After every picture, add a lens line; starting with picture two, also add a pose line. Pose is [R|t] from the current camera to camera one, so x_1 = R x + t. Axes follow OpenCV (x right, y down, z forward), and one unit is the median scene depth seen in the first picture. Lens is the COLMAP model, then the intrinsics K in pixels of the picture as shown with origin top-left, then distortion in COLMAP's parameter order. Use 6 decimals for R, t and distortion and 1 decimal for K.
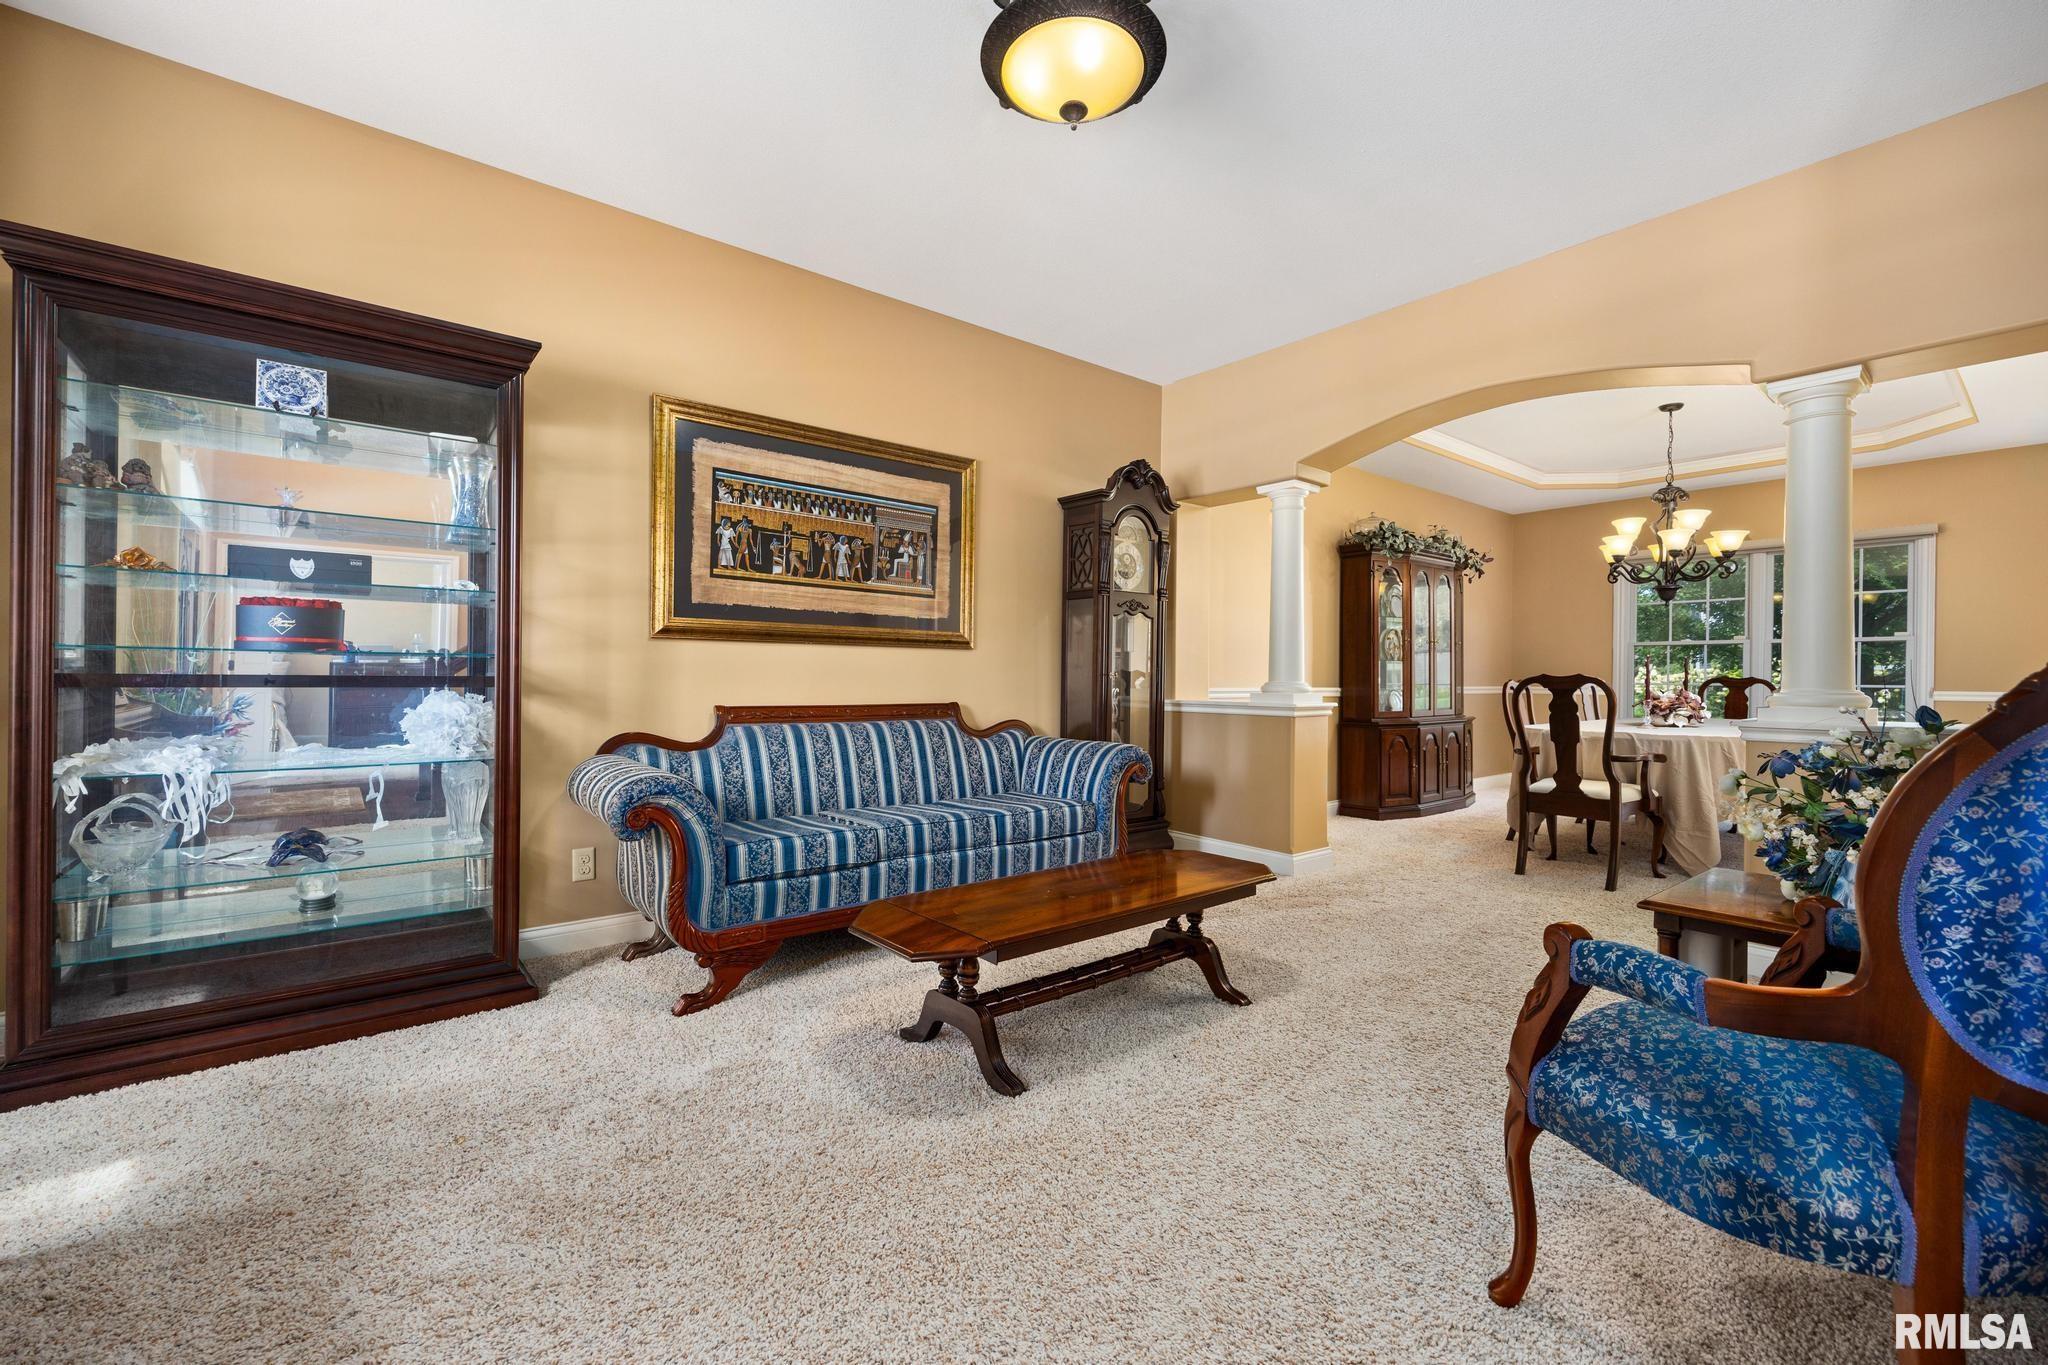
lens RADIAL K [[838.6, 0, 1021.0], [0, 838.6, 672.3], [0, 0, 1]] dist [-0.001232, 0.000259]
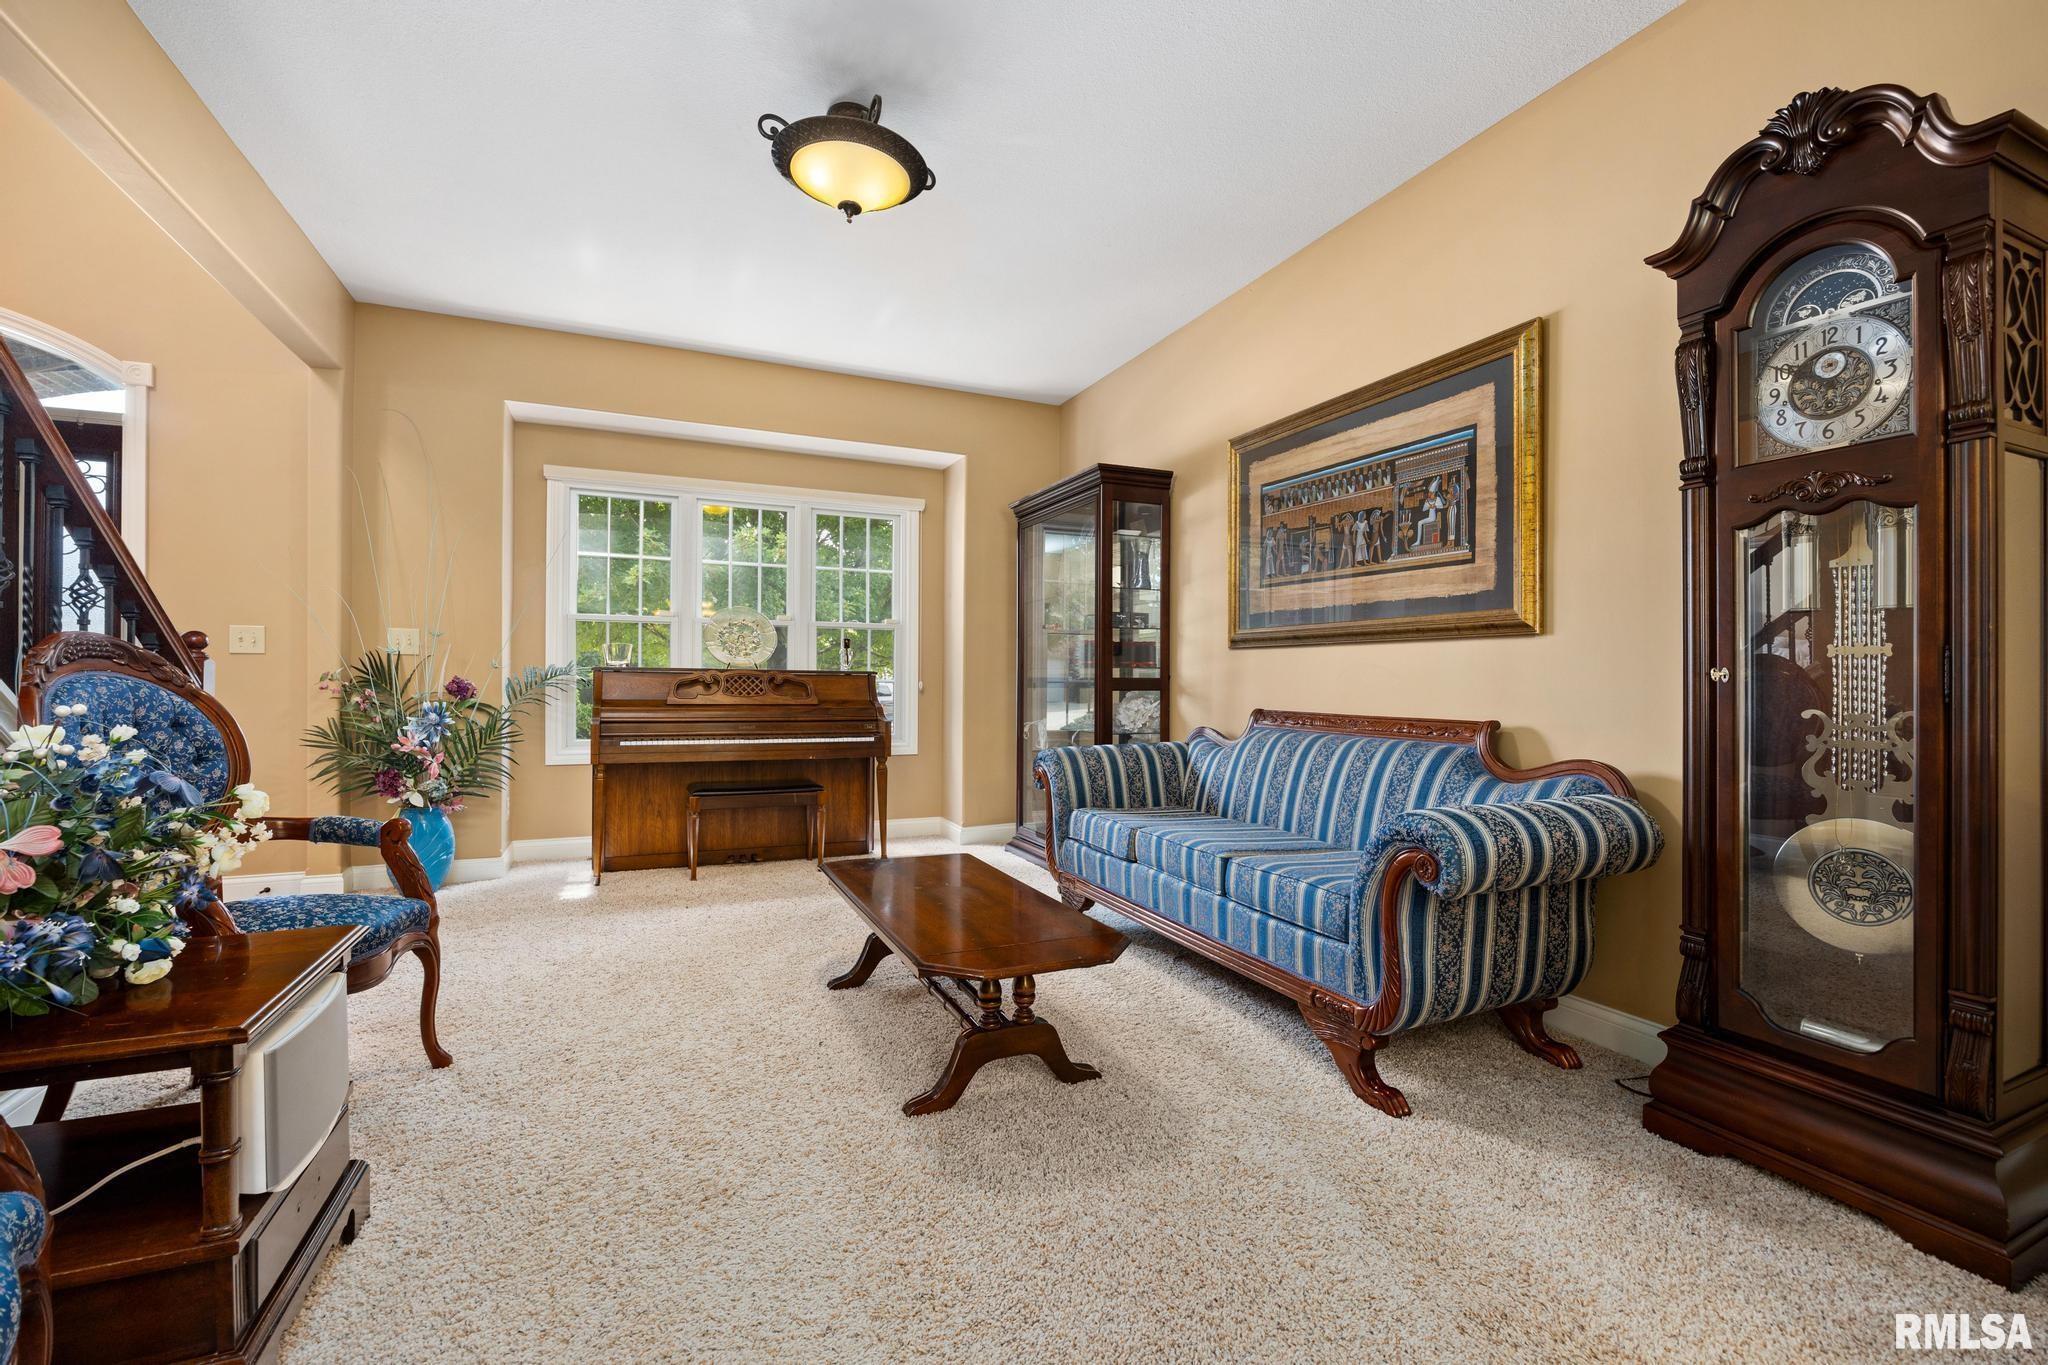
lens RADIAL K [[862.1, 0, 1021.8], [0, 862.1, 686.0], [0, 0, 1]] dist [0.000559, 0.000061]
pose [[-0.265173, -0.002852, -0.964197, 0.773603], [-0.009741, 0.999953, -0.000278, 0.016185], [0.964152, 0.009318, -0.265188, 0.988441]]
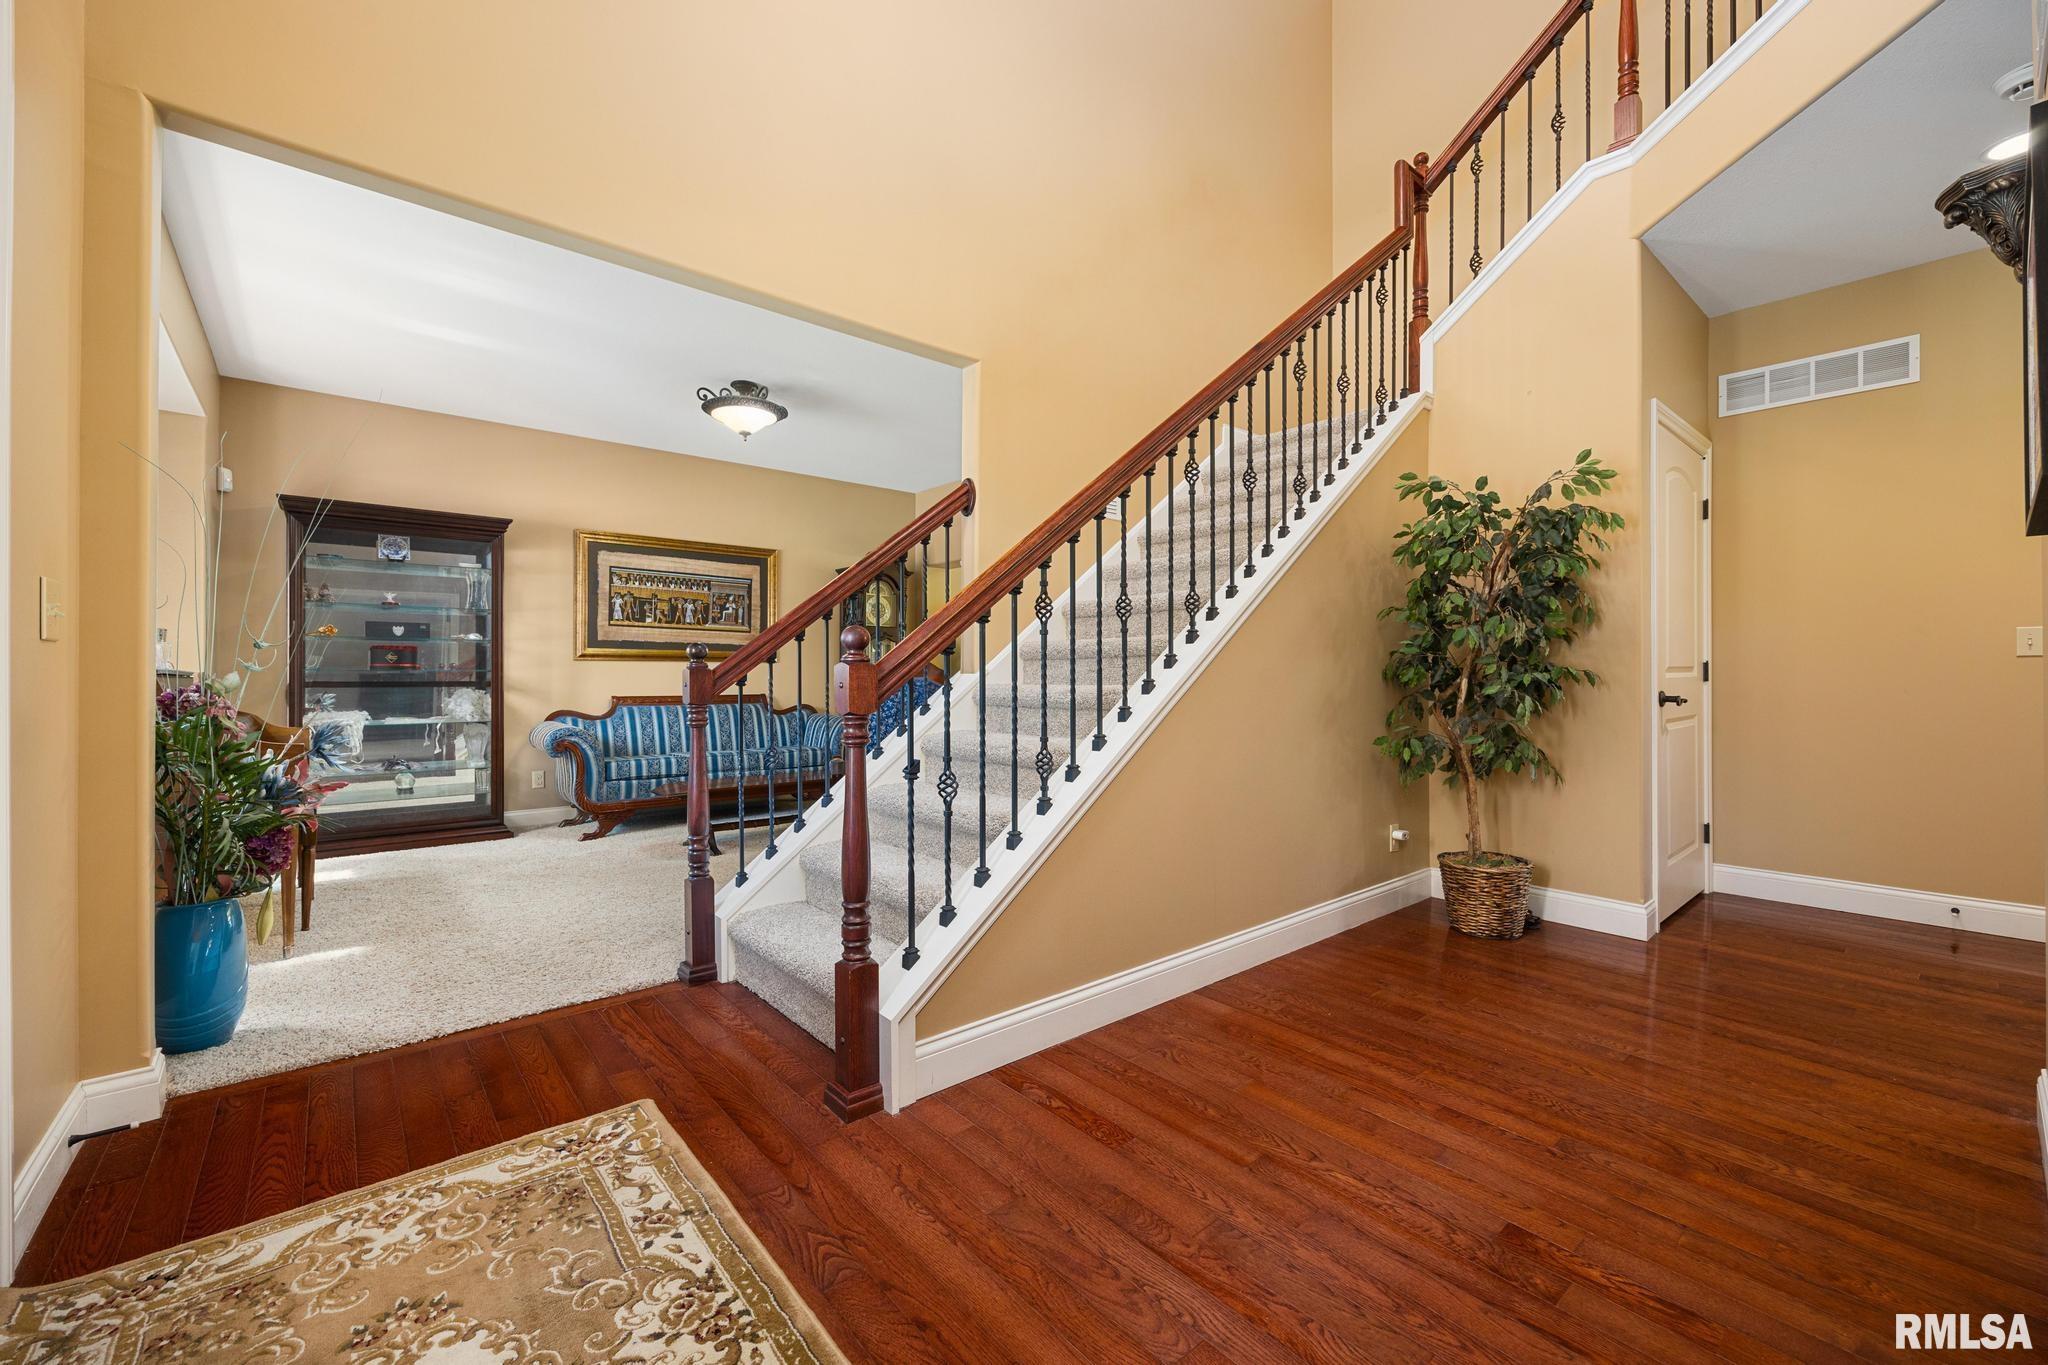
lens RADIAL K [[838.6, 0, 1031.2], [0, 838.6, 674.0], [0, 0, 1]] dist [-0.001232, 0.000259]
pose [[0.999807, -0.008435, 0.017724, 0.513761], [0.008468, 0.999963, -0.001777, 0.003087], [-0.017708, 0.001927, 0.999841, -0.837532]]
